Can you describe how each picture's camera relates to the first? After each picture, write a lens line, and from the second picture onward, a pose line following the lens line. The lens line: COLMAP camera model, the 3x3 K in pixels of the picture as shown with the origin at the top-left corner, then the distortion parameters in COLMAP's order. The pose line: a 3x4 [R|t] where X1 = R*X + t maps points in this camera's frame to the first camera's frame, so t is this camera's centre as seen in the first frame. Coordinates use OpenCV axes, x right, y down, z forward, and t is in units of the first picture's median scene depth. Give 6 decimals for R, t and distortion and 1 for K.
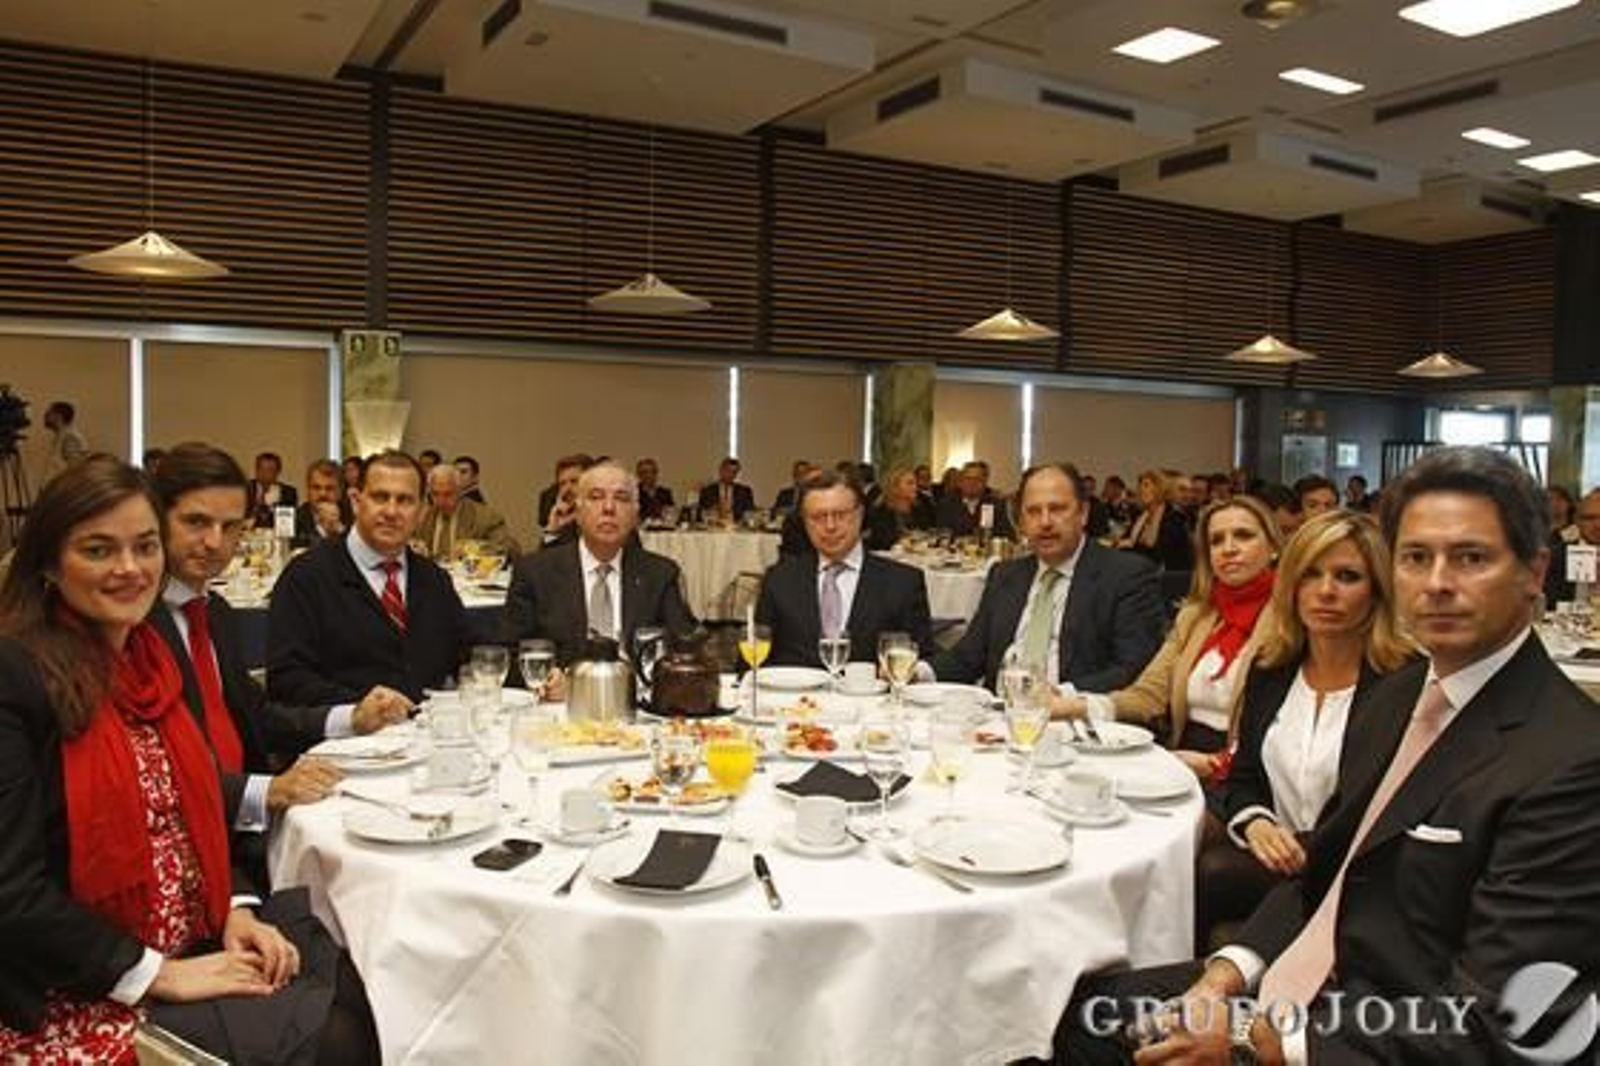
lens RADIAL K [[1210.1, 0, 801.8], [0, 1210.1, 564.4], [0, 0, 1]] dist [-0.054252, 0.005361]
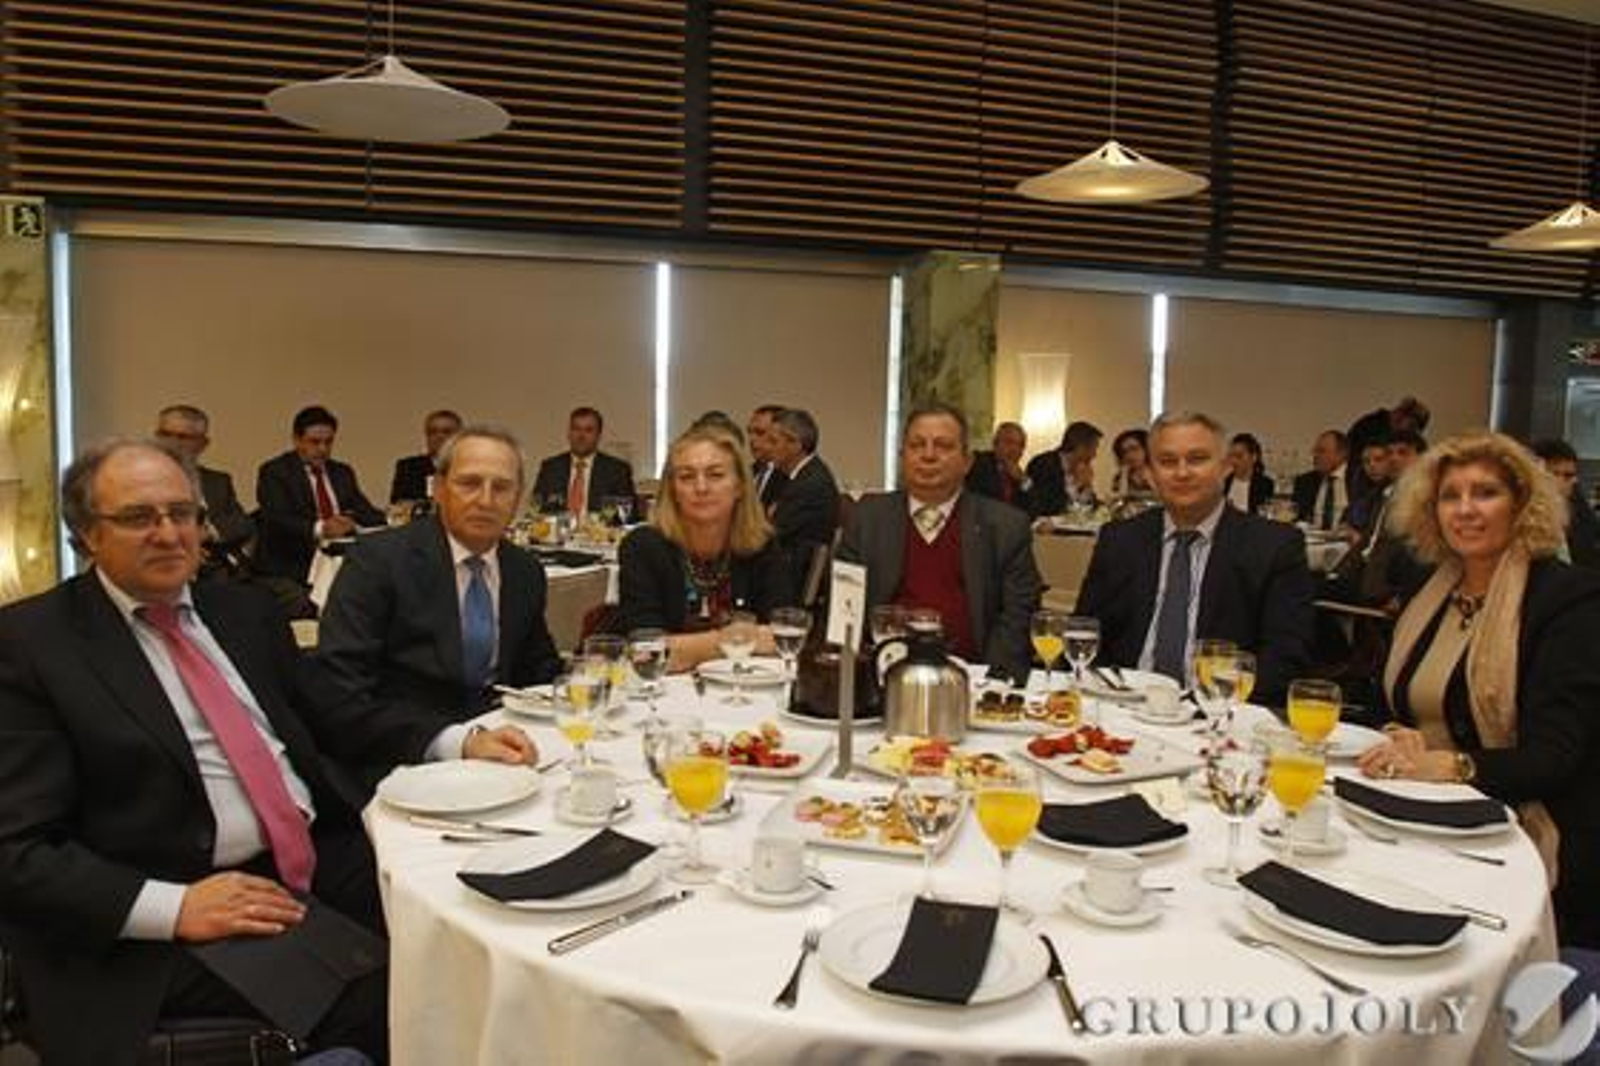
lens RADIAL K [[1210.1, 0, 801.8], [0, 1210.1, 564.4], [0, 0, 1]] dist [-0.054252, 0.005361]
pose [[0.991643, 0.015313, -0.128101, 0.090002], [-0.010817, 0.999303, 0.035716, -0.029416], [0.128558, -0.034032, 0.991118, 0.370827]]
